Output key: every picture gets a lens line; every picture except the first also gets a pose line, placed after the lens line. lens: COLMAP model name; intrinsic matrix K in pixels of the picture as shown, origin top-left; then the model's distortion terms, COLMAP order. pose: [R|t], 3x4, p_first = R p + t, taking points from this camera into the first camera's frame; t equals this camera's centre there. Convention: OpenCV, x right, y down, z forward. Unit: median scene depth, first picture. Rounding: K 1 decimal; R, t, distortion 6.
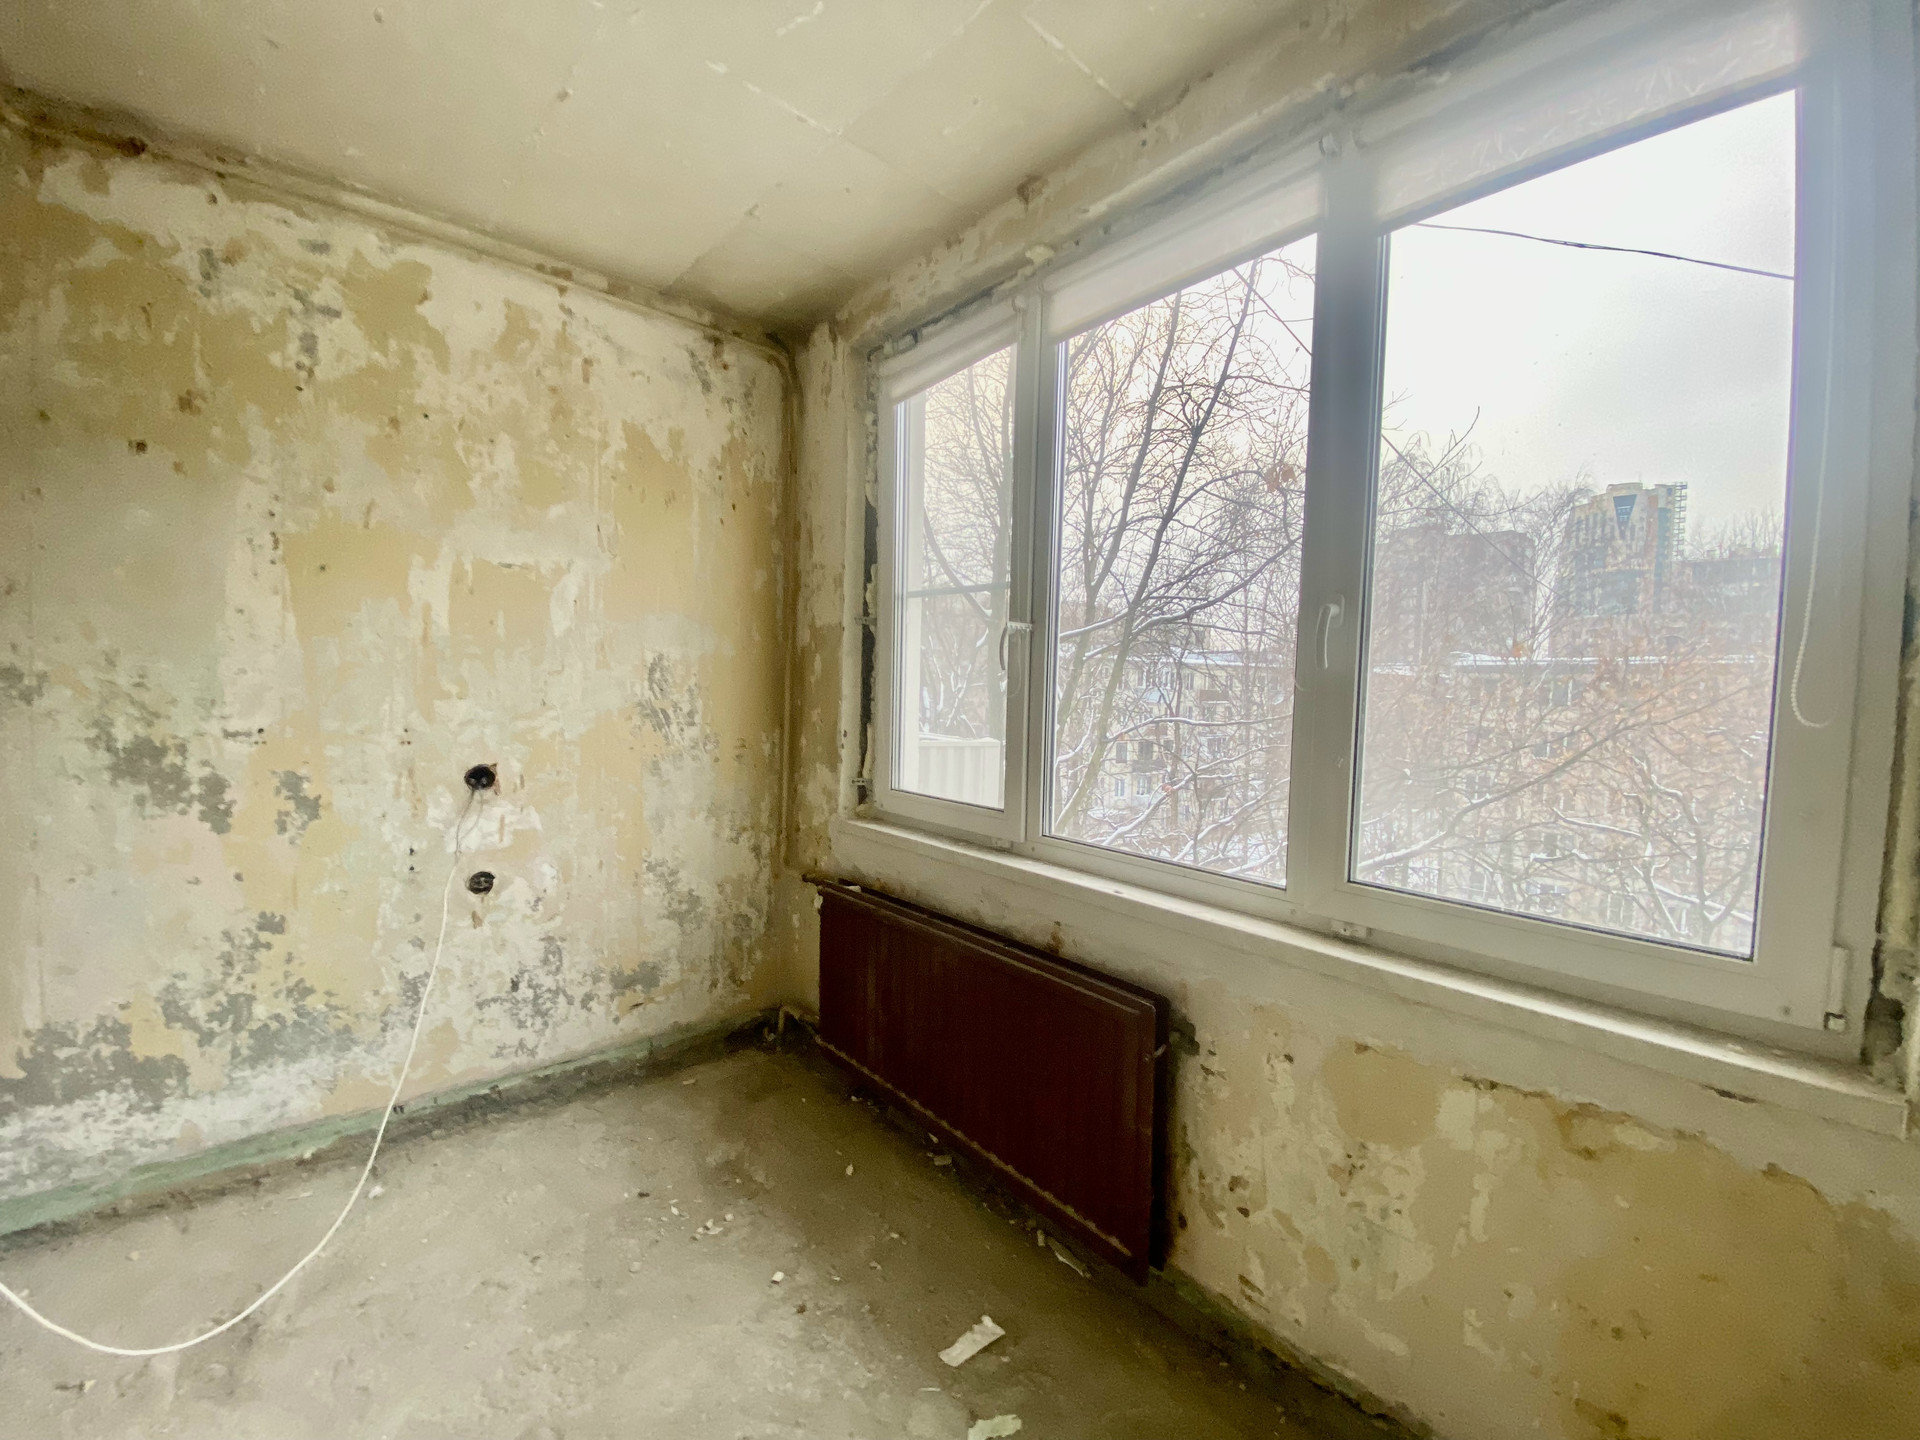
lens RADIAL K [[764.0, 0, 953.6], [0, 764.0, 717.4], [0, 0, 1]] dist [0.001969, -0.013999]
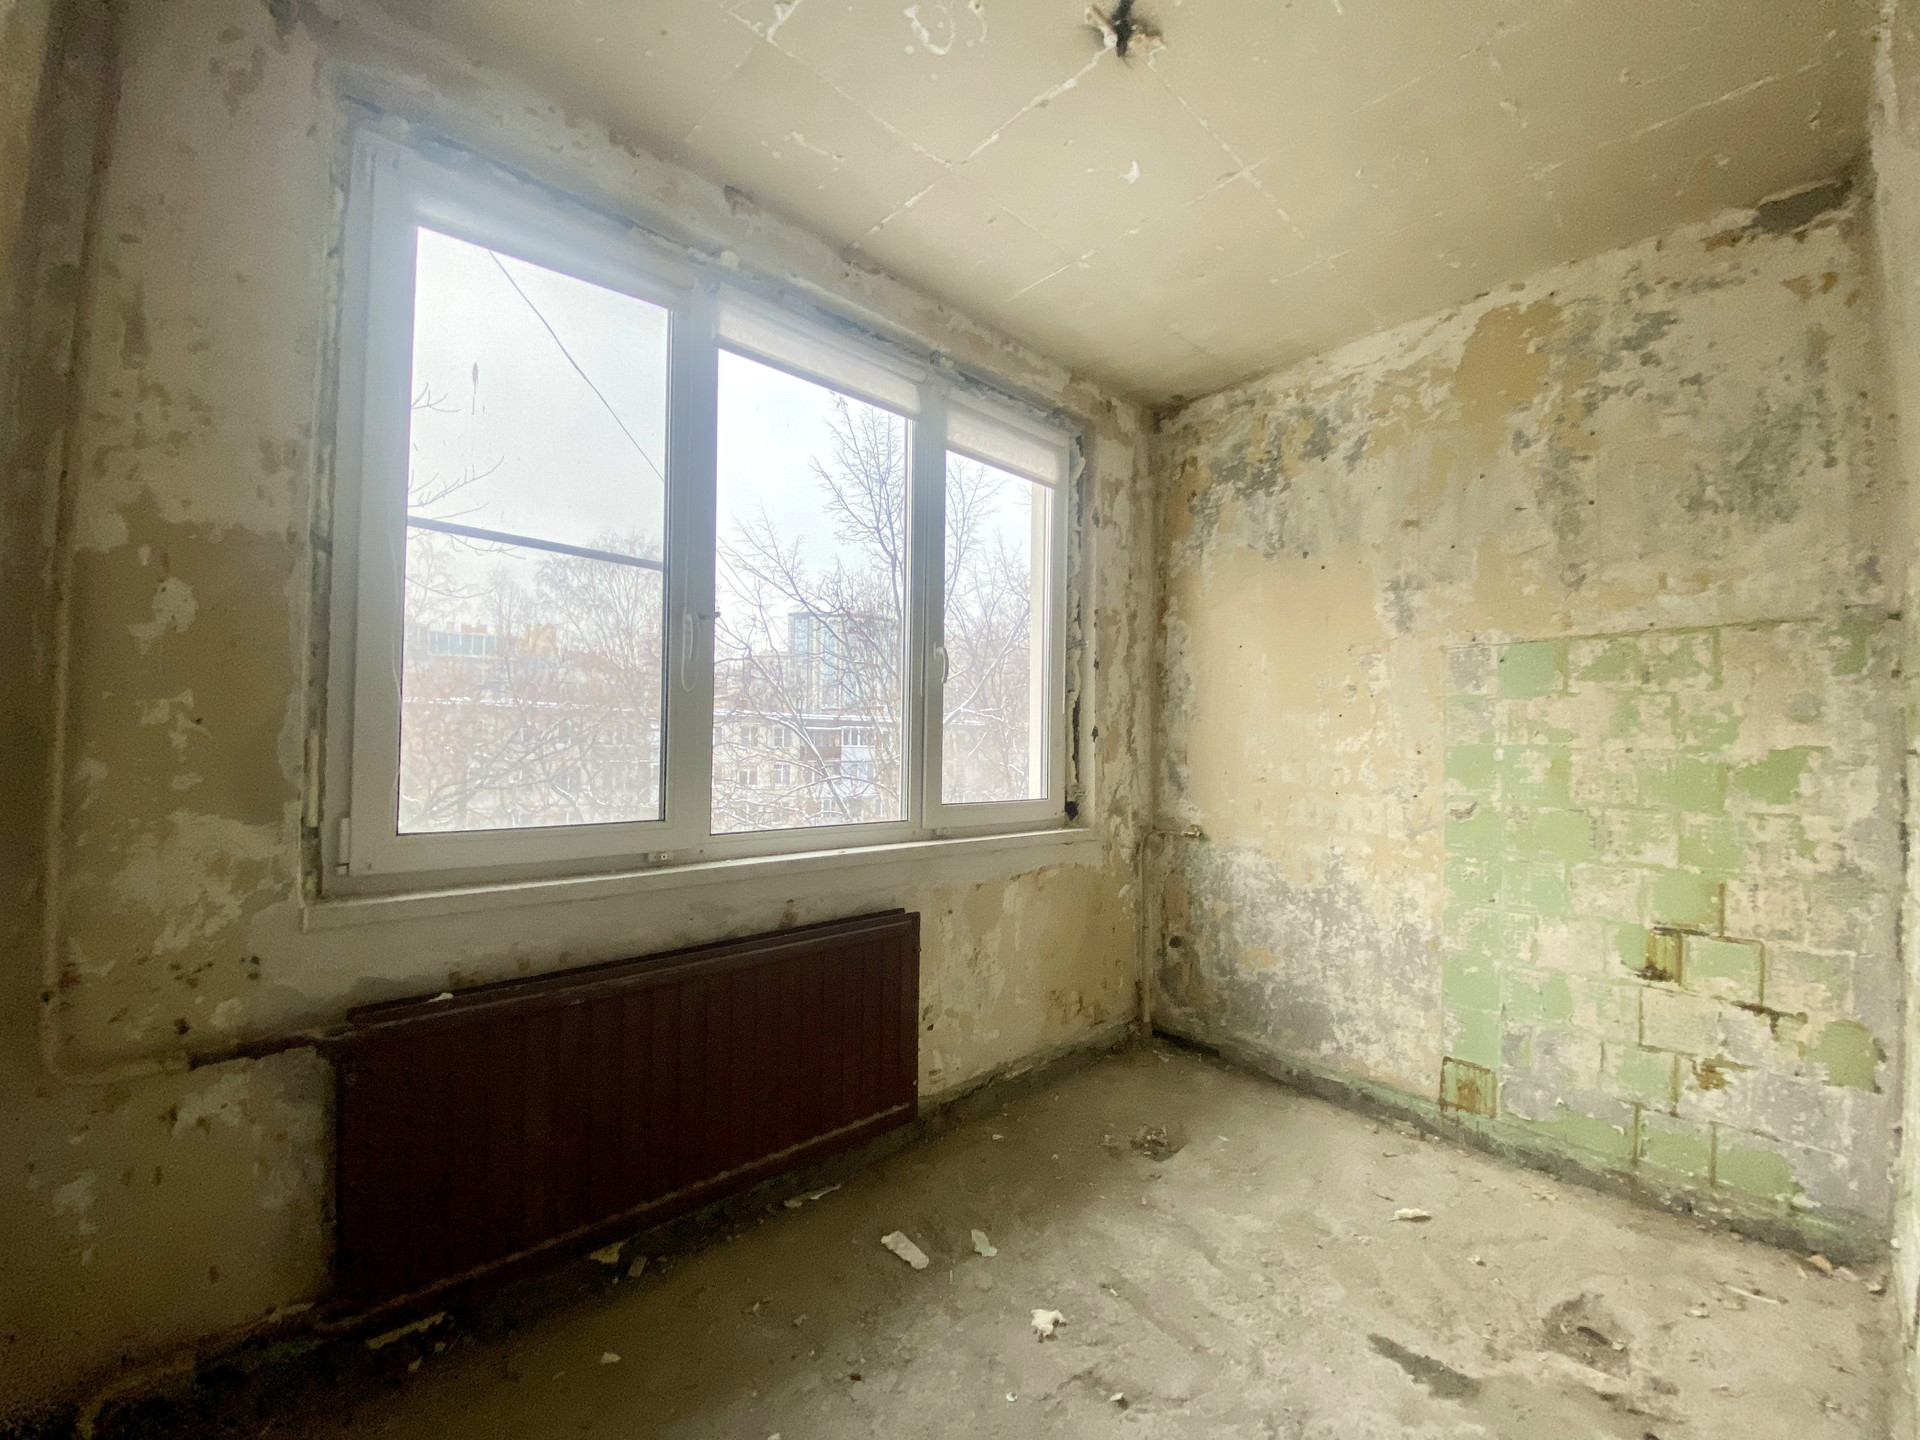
lens RADIAL K [[764.0, 0, 953.6], [0, 764.0, 717.4], [0, 0, 1]] dist [0.001969, -0.013999]
pose [[-0.021244, 0.014979, 0.999662, -0.973759], [0.032790, 0.999360, -0.014277, 0.033994], [-0.999236, 0.032475, -0.021721, 0.794280]]
